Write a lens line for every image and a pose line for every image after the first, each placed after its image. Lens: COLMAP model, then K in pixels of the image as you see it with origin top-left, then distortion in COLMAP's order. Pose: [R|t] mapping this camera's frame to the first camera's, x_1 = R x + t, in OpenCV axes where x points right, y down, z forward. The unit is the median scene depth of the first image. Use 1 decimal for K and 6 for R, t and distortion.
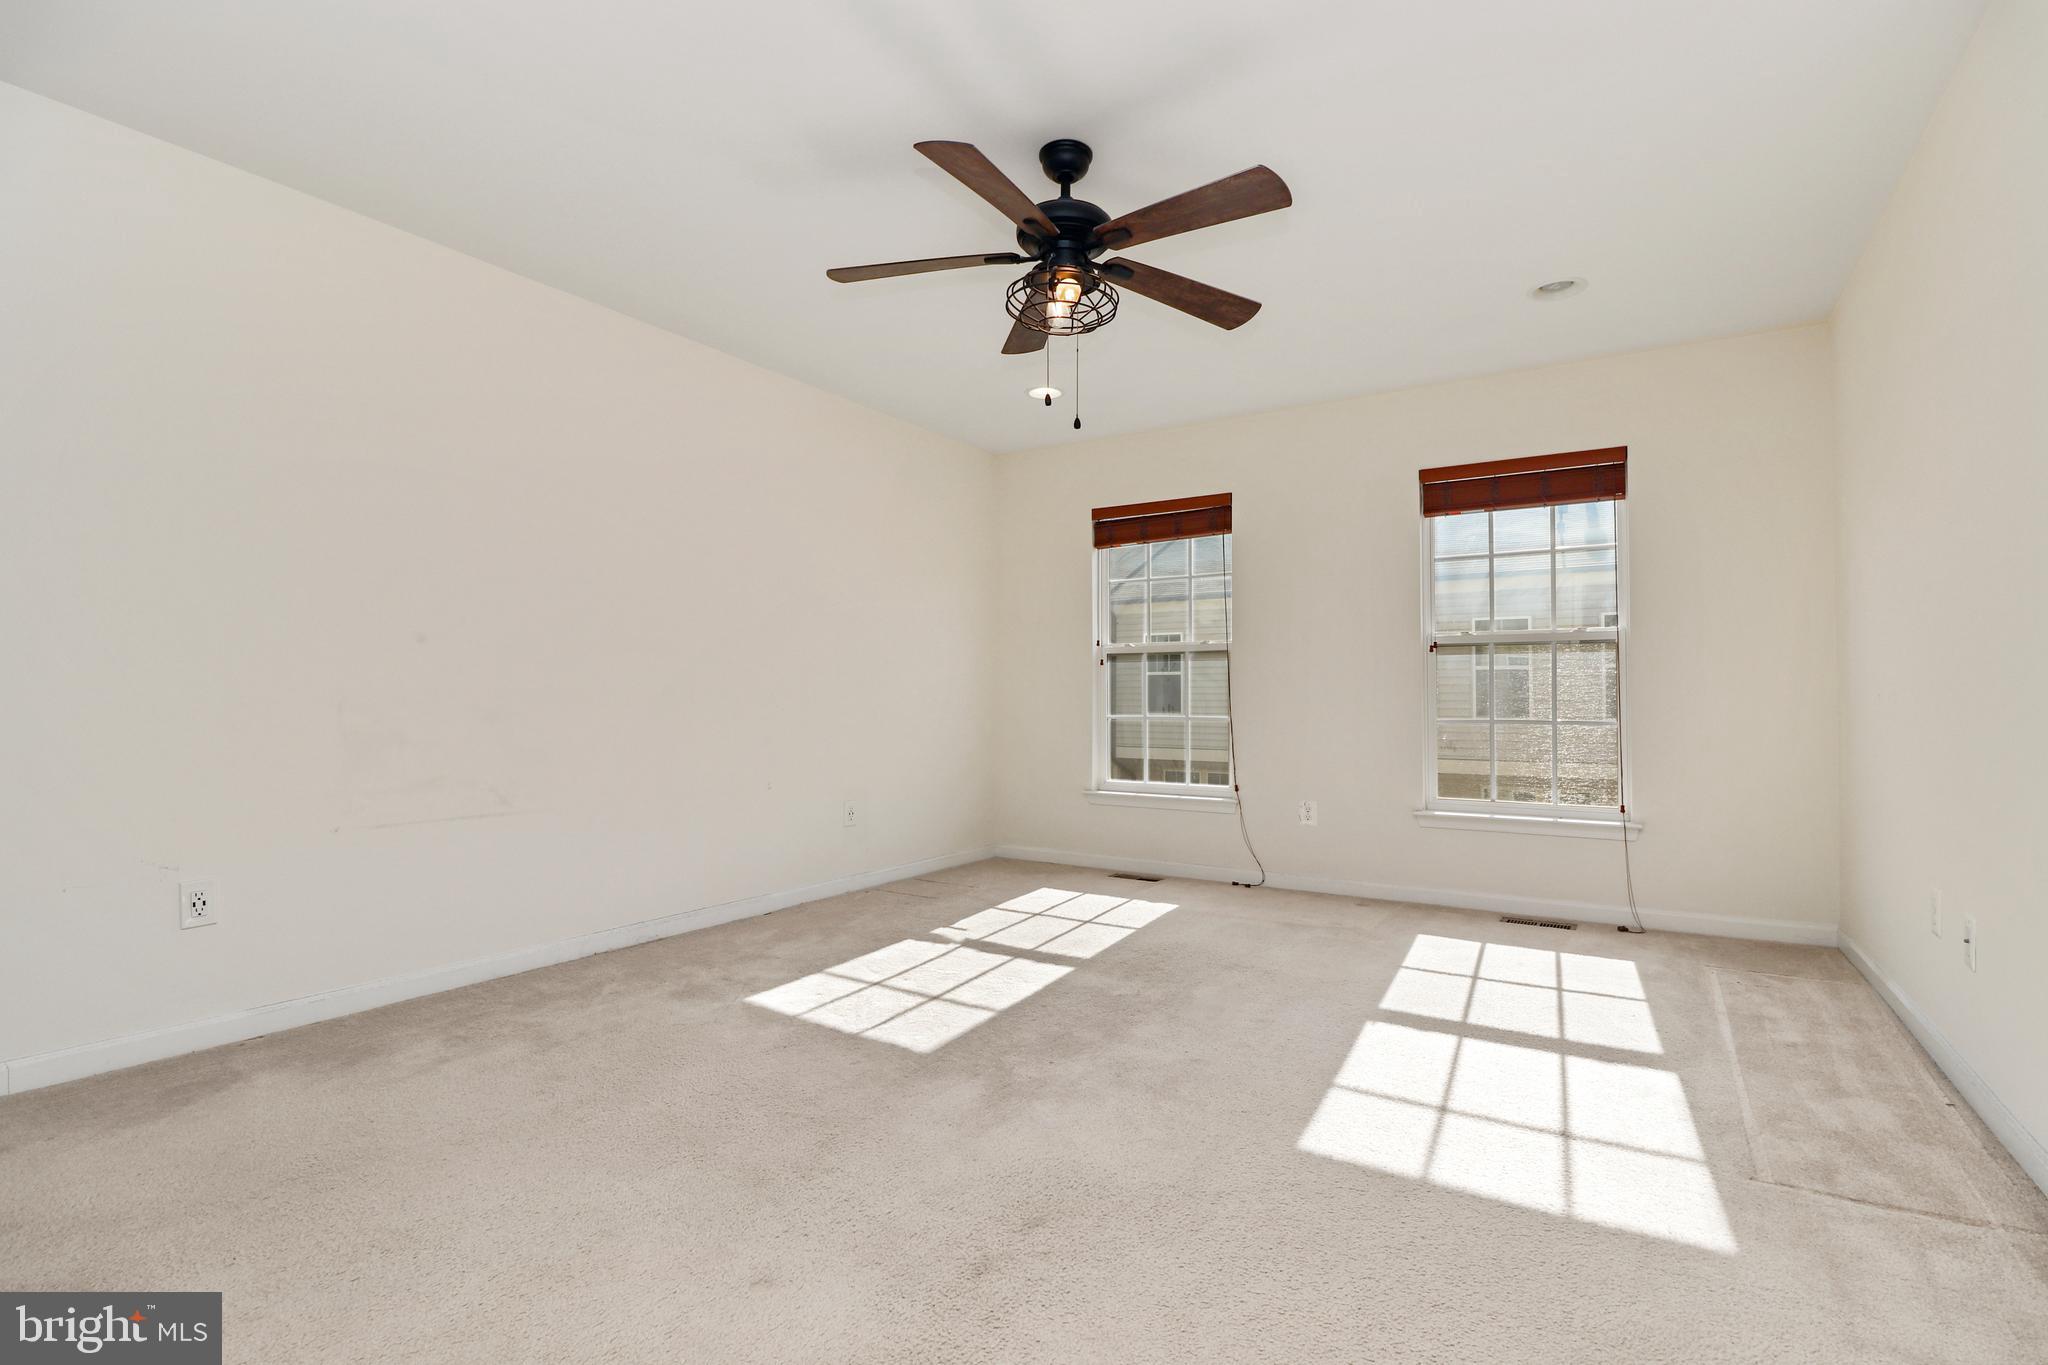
lens RADIAL K [[971.2, 0, 1030.9], [0, 971.2, 680.5], [0, 0, 1]] dist [0.002792, -0.000236]
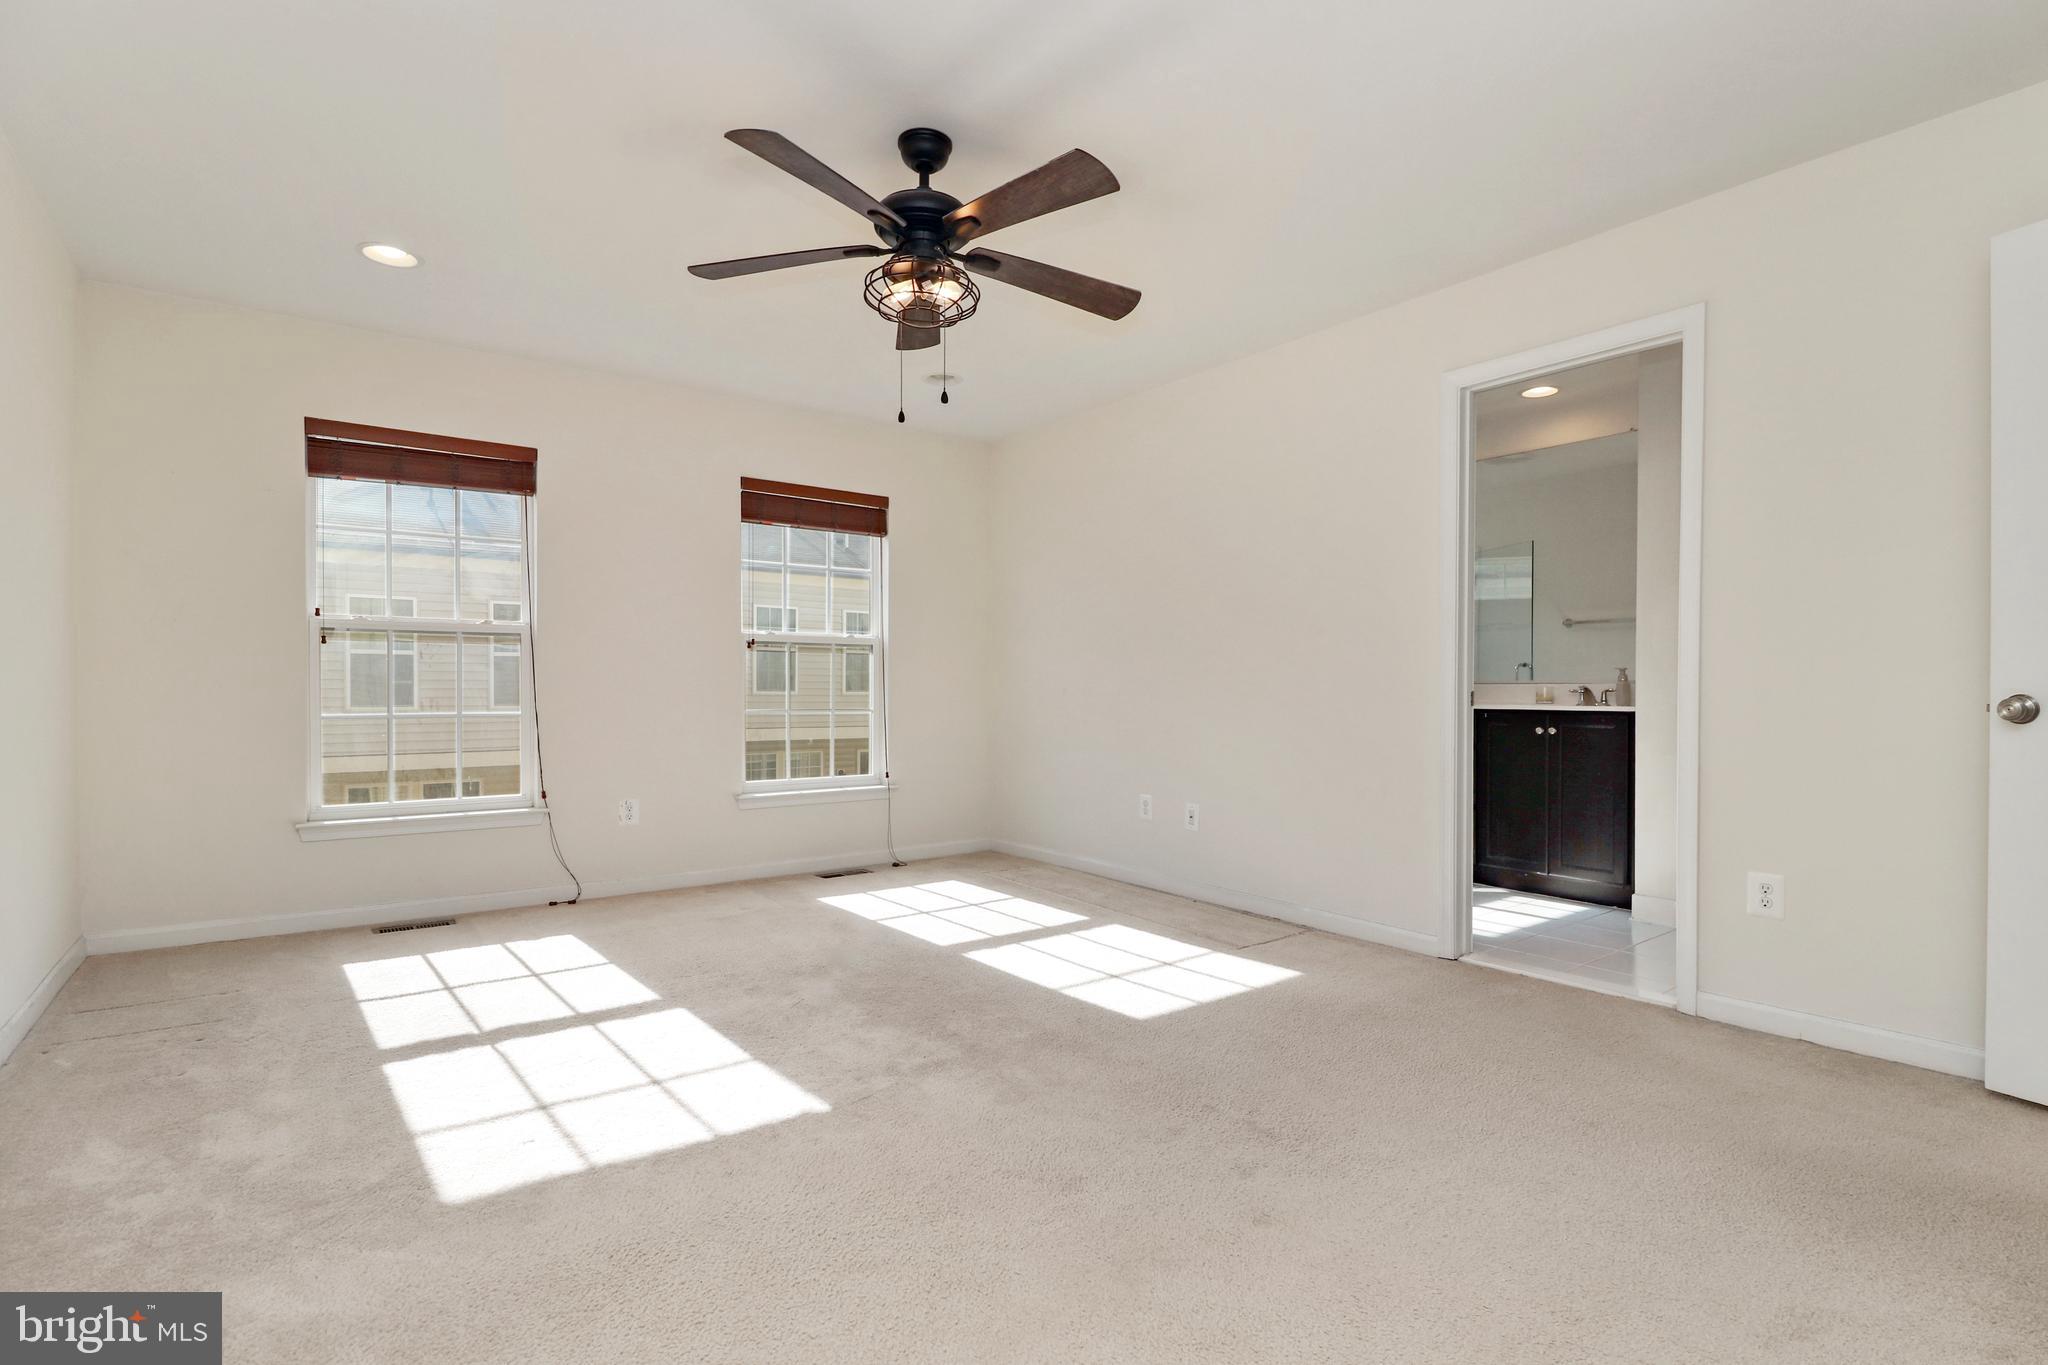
lens RADIAL K [[1000.8, 0, 1023.9], [0, 1000.8, 698.4], [0, 0, 1]] dist [-0.029738, 0.000048]
pose [[0.320277, -0.007127, 0.947297, -0.432823], [-0.018578, 0.999732, 0.013802, 0.004767], [-0.947142, -0.022019, 0.320058, 0.281439]]
